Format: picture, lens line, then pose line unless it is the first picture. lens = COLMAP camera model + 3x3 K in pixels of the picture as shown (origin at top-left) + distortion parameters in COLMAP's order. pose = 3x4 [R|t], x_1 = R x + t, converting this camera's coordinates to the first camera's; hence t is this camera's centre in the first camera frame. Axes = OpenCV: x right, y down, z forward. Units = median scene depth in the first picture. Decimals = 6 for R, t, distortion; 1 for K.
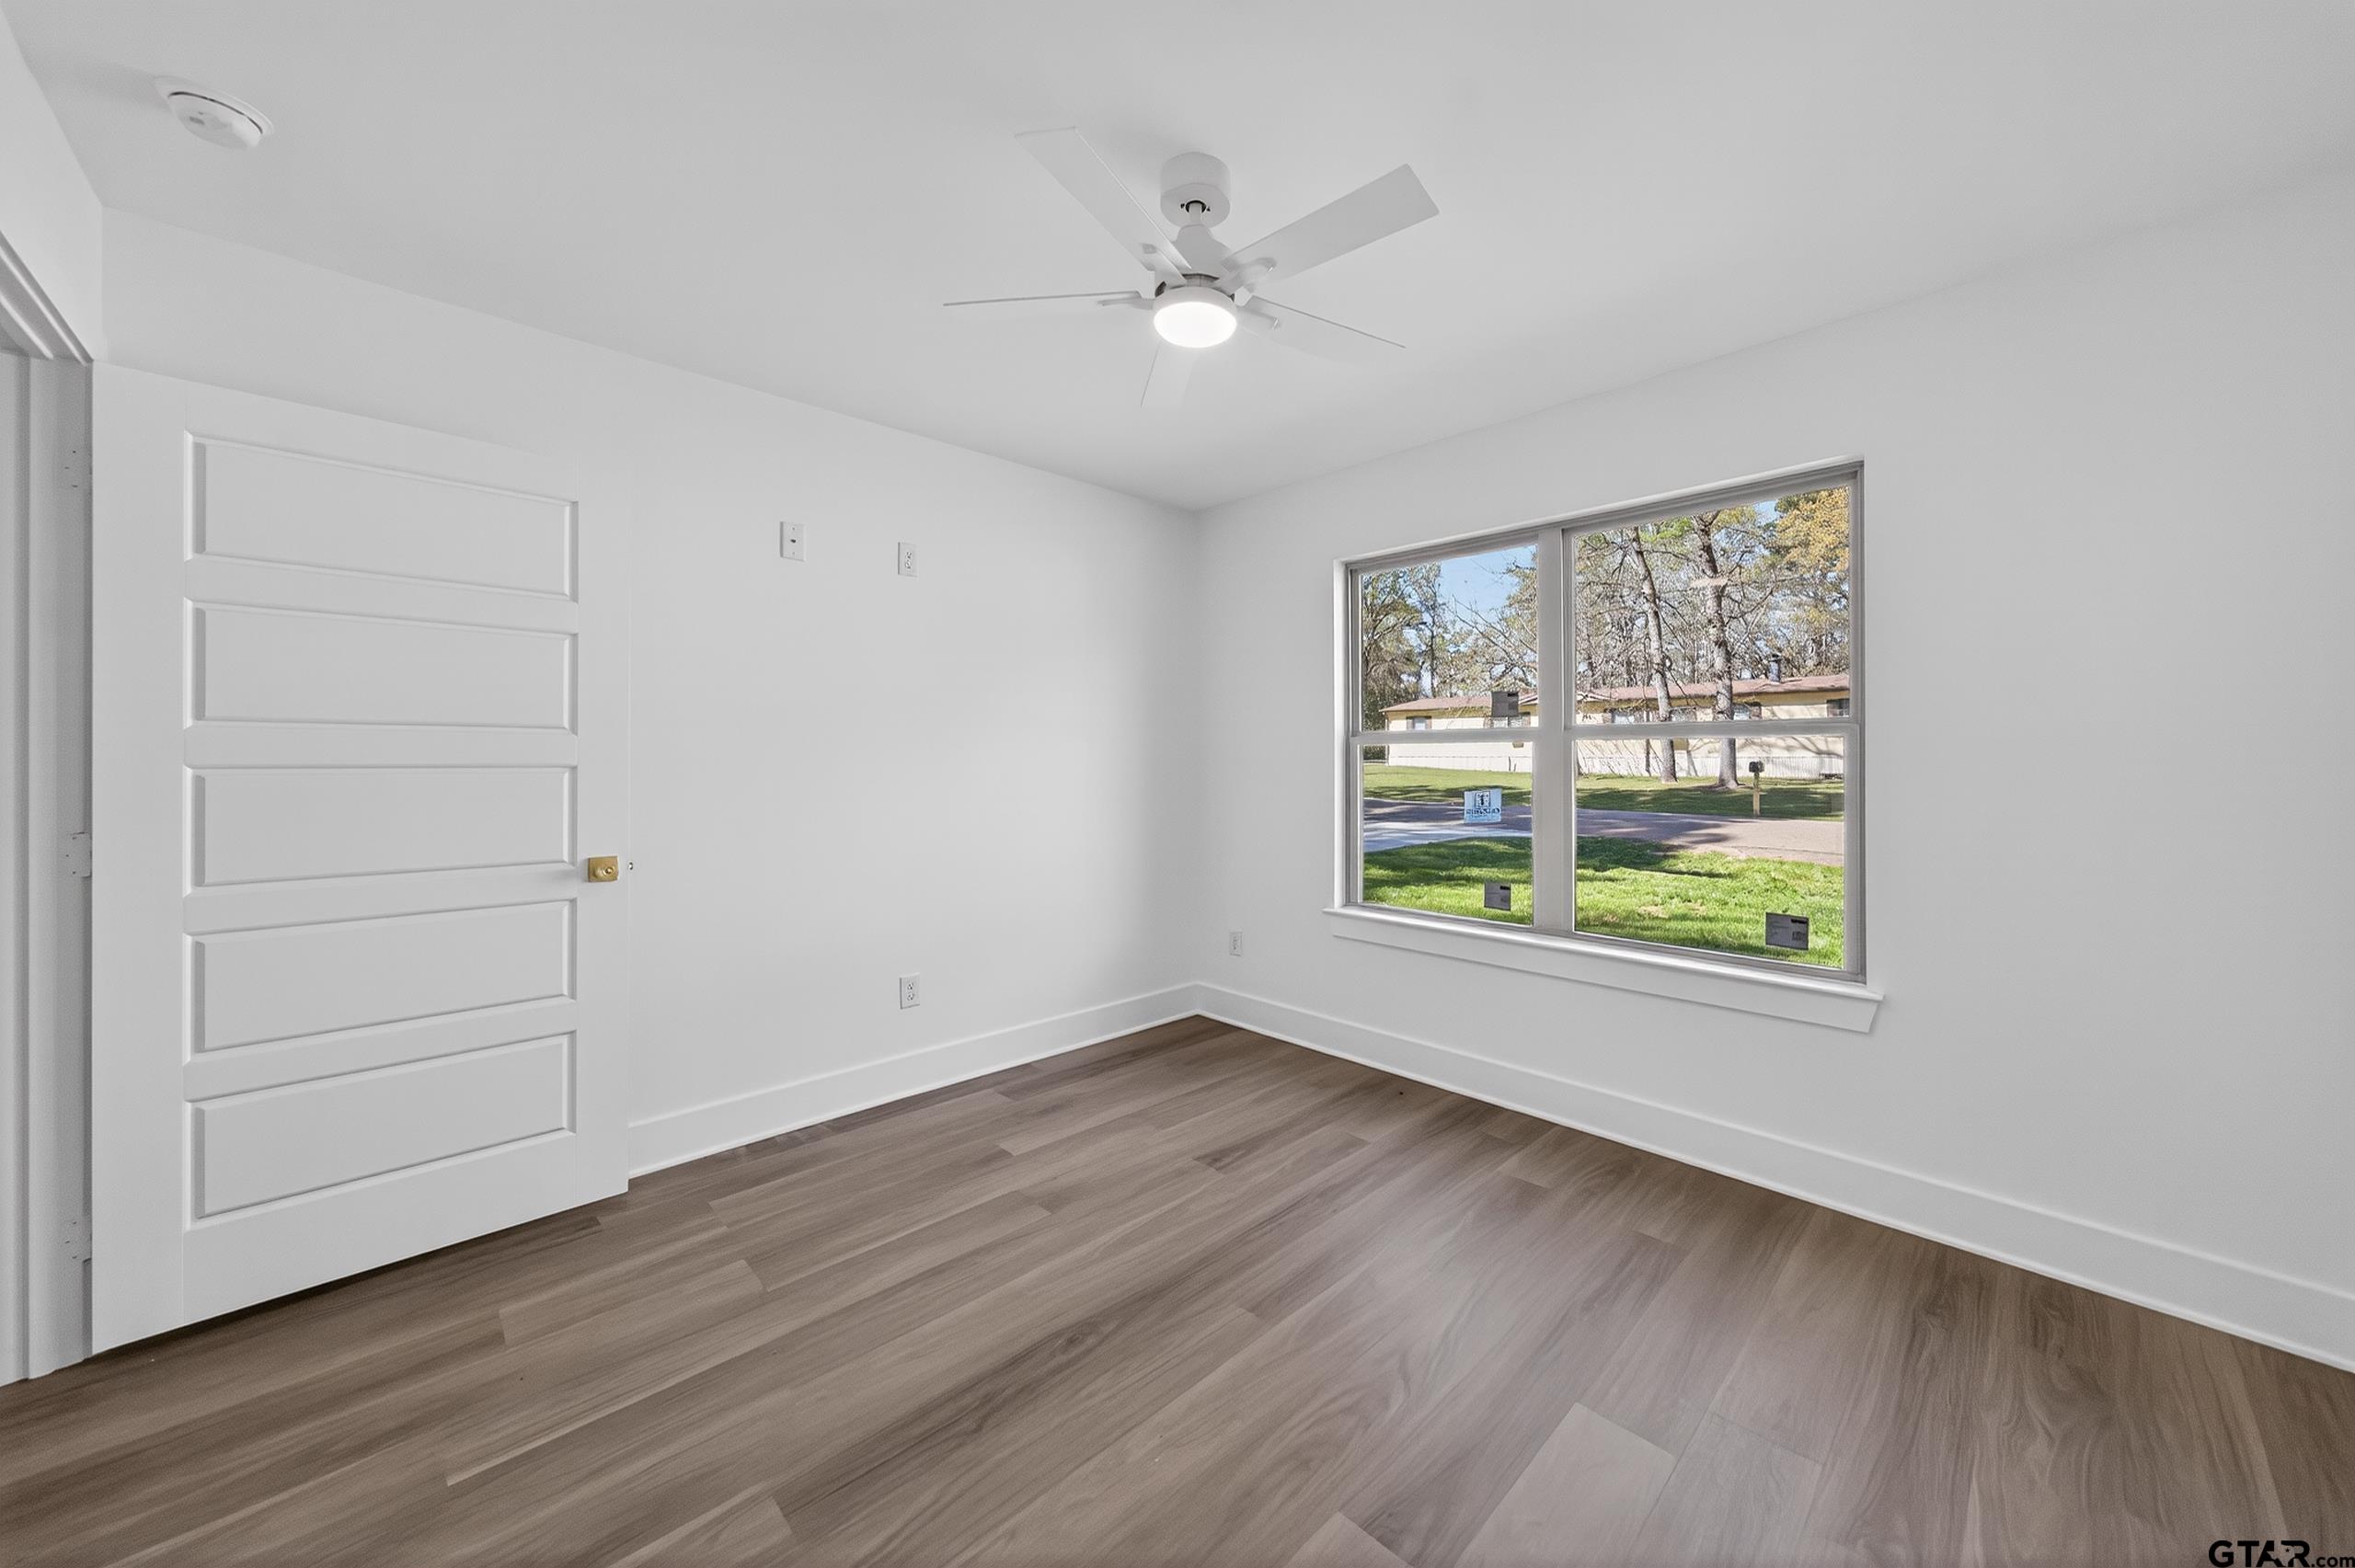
lens RADIAL K [[840.0, 0, 1183.0], [0, 840.0, 742.2], [0, 0, 1]] dist [-0.000112, -0.000015]
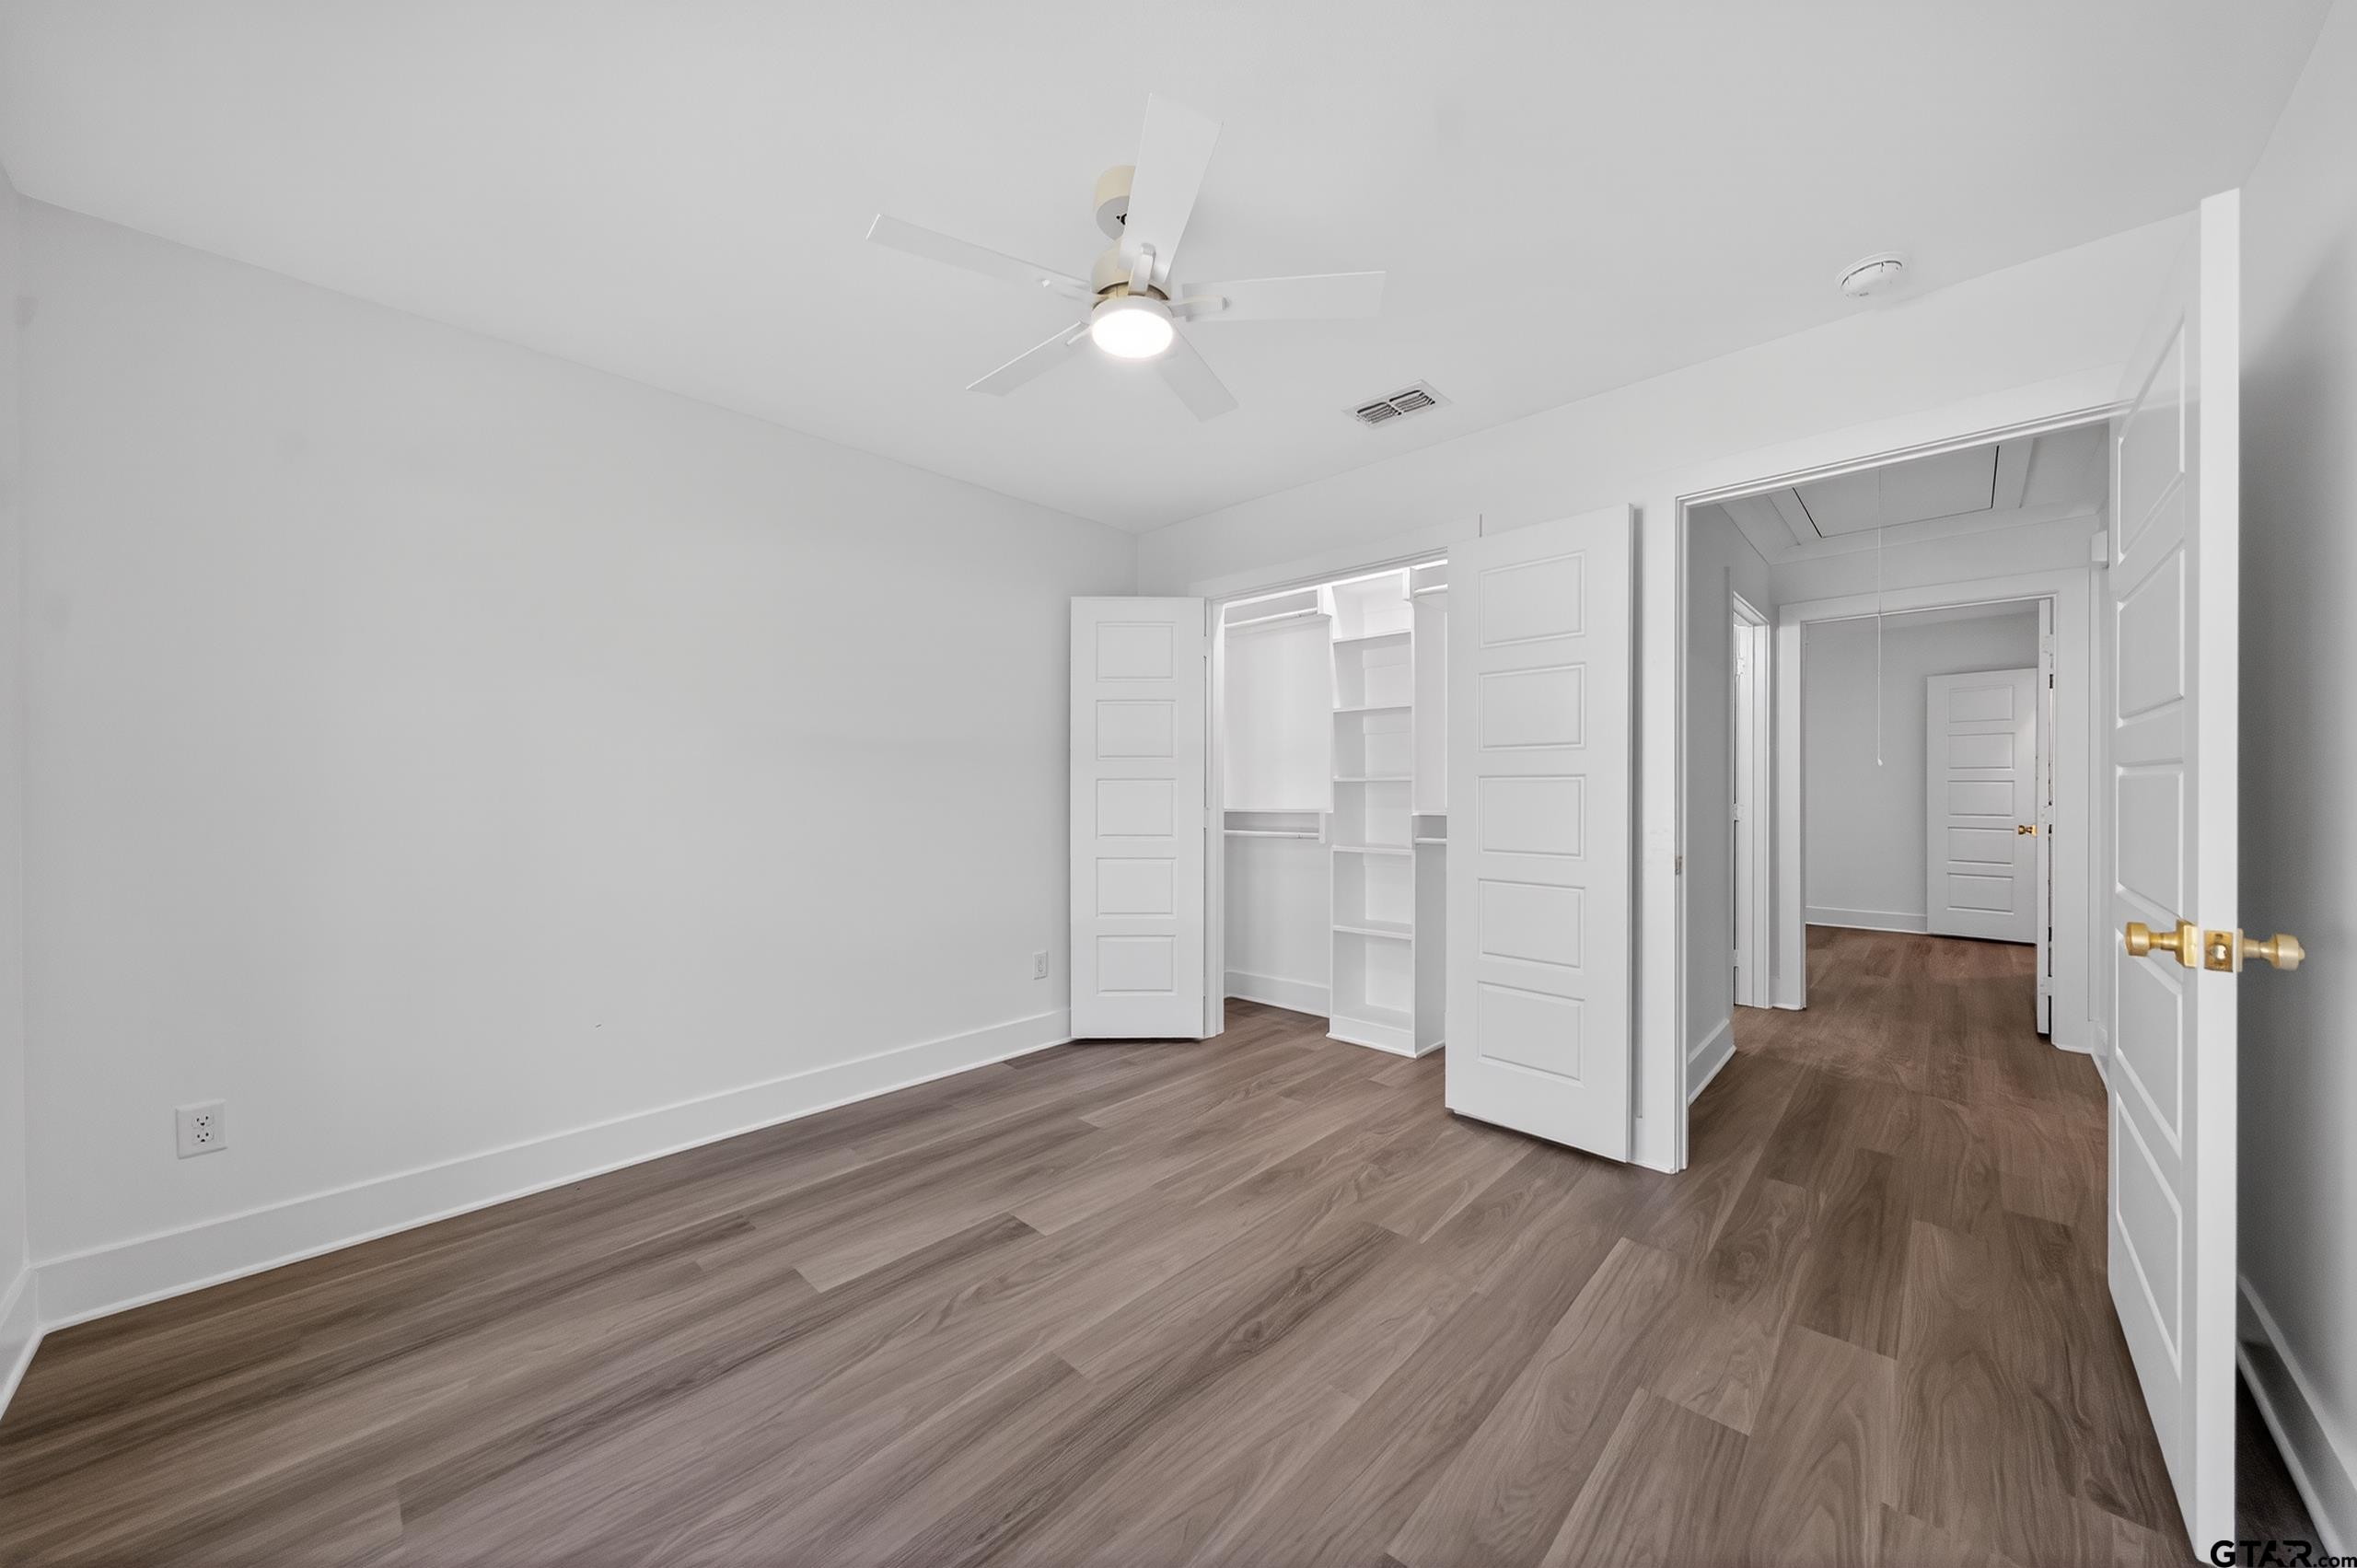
lens RADIAL K [[831.5, 0, 1173.2], [0, 831.5, 801.1], [0, 0, 1]] dist [-0.000004, 0.000002]
pose [[-0.998130, 0.001987, -0.061100, 0.028281], [0.001893, 0.999997, 0.001601, 0.070857], [0.061103, 0.001483, -0.998130, 2.028728]]
